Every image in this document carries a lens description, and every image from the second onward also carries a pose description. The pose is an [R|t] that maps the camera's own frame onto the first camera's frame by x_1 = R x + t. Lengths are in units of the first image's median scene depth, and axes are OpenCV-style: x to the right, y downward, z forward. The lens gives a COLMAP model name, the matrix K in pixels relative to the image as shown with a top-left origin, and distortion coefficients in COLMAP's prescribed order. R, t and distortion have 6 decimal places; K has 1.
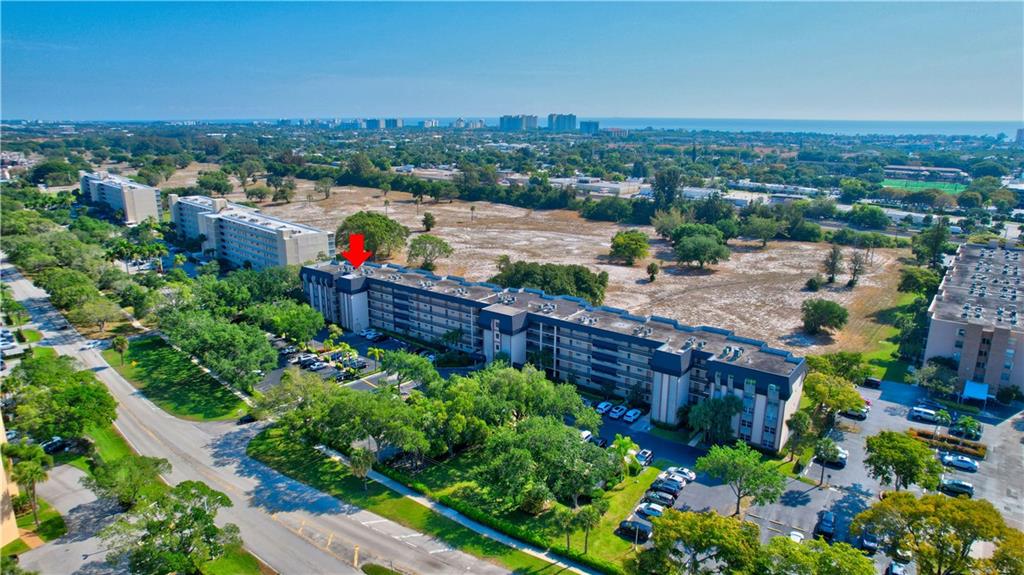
lens RADIAL K [[653.0, 0, 510.5], [0, 653.0, 289.3], [0, 0, 1]] dist [-0.078021, 0.066509]
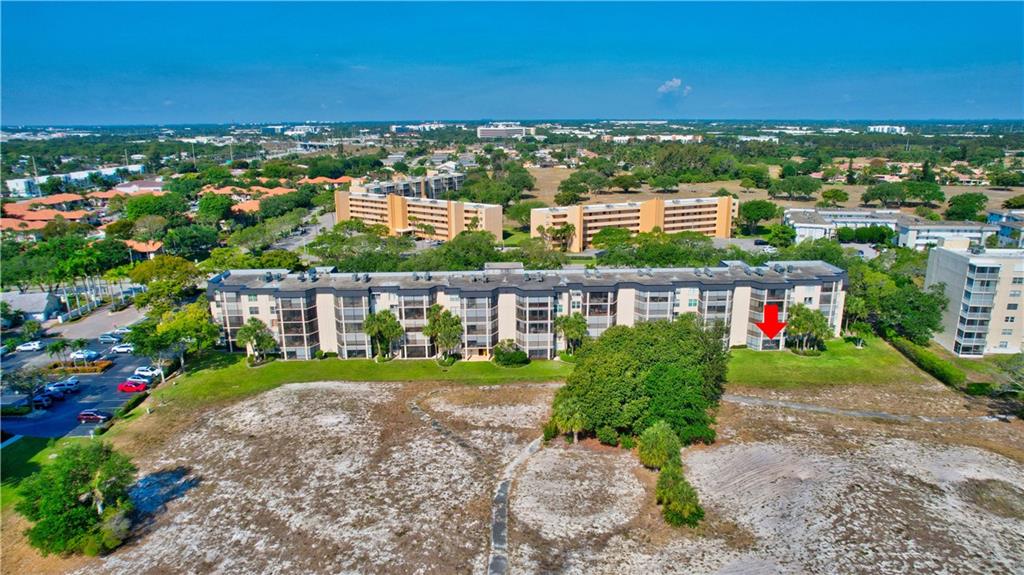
lens RADIAL K [[653.0, 0, 510.5], [0, 653.0, 289.3], [0, 0, 1]] dist [-0.078021, 0.066509]
pose [[-0.768906, 0.168040, -0.616884, 0.397945], [-0.158060, 0.884936, 0.438071, -0.247148], [0.619516, 0.434340, -0.653872, 1.098539]]
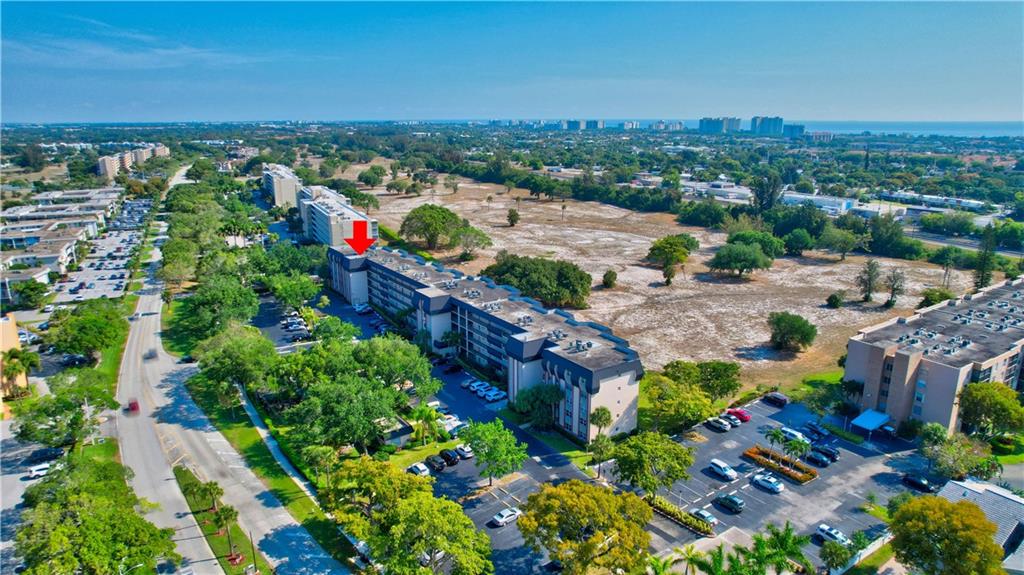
lens RADIAL K [[653.0, 0, 510.5], [0, 653.0, 289.3], [0, 0, 1]] dist [-0.078021, 0.066509]
pose [[0.949183, 0.077941, -0.304920, 0.298965], [-0.078658, 0.996852, 0.009954, 0.003126], [0.304736, 0.014536, 0.952326, -0.012202]]
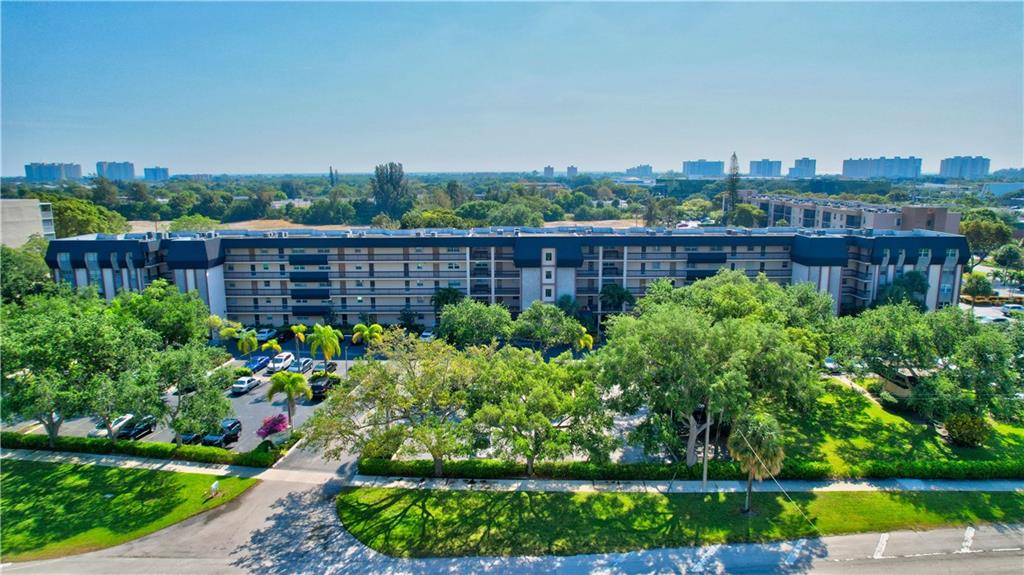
lens RADIAL K [[653.0, 0, 510.5], [0, 653.0, 289.3], [0, 0, 1]] dist [-0.078021, 0.066509]
pose [[0.794258, -0.113356, 0.596912, -0.287396], [0.162412, 0.986303, -0.028804, 0.064280], [-0.585471, 0.119823, 0.801789, 0.328913]]
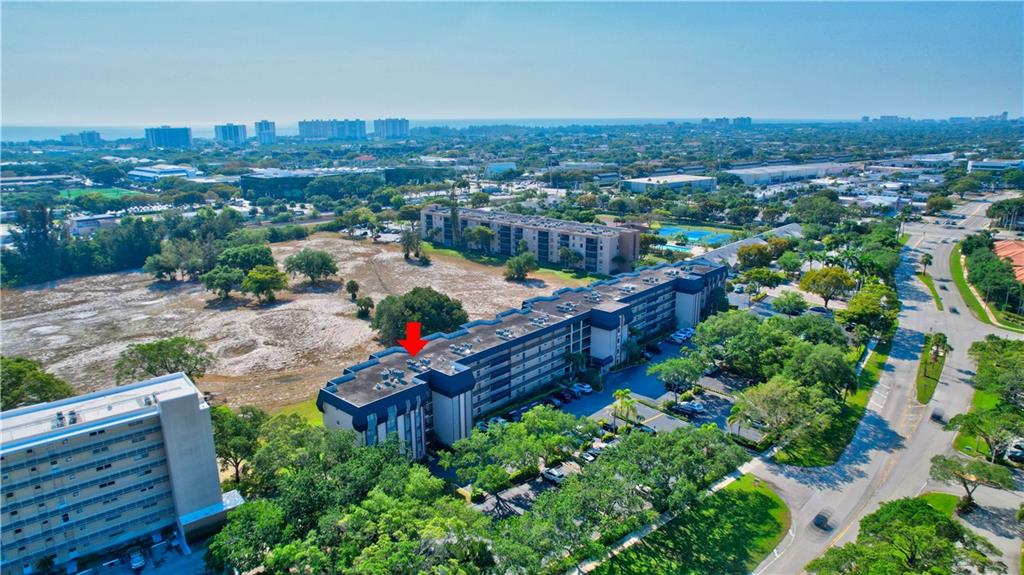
lens RADIAL K [[653.0, 0, 510.5], [0, 653.0, 289.3], [0, 0, 1]] dist [-0.078021, 0.066509]
pose [[0.082316, -0.257356, 0.962804, -0.692016], [0.264821, 0.937000, 0.227818, -0.187224], [-0.960778, 0.236218, 0.145283, 0.653318]]
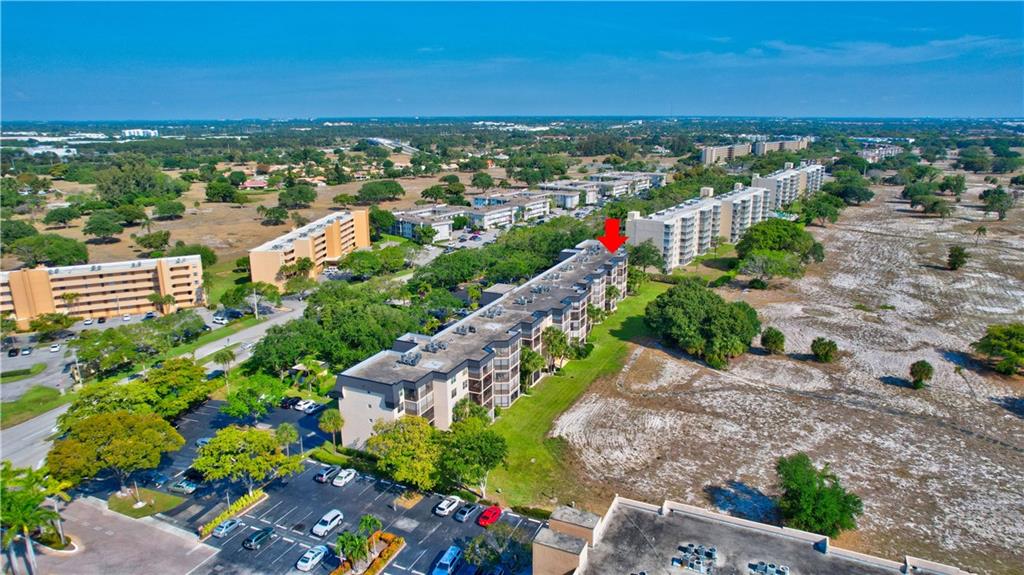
lens RADIAL K [[653.0, 0, 510.5], [0, 653.0, 289.3], [0, 0, 1]] dist [-0.078021, 0.066509]
pose [[0.221429, 0.252877, -0.941819, 0.696581], [-0.249427, 0.948354, 0.195989, -0.127712], [0.942738, 0.191518, 0.273067, 0.463435]]
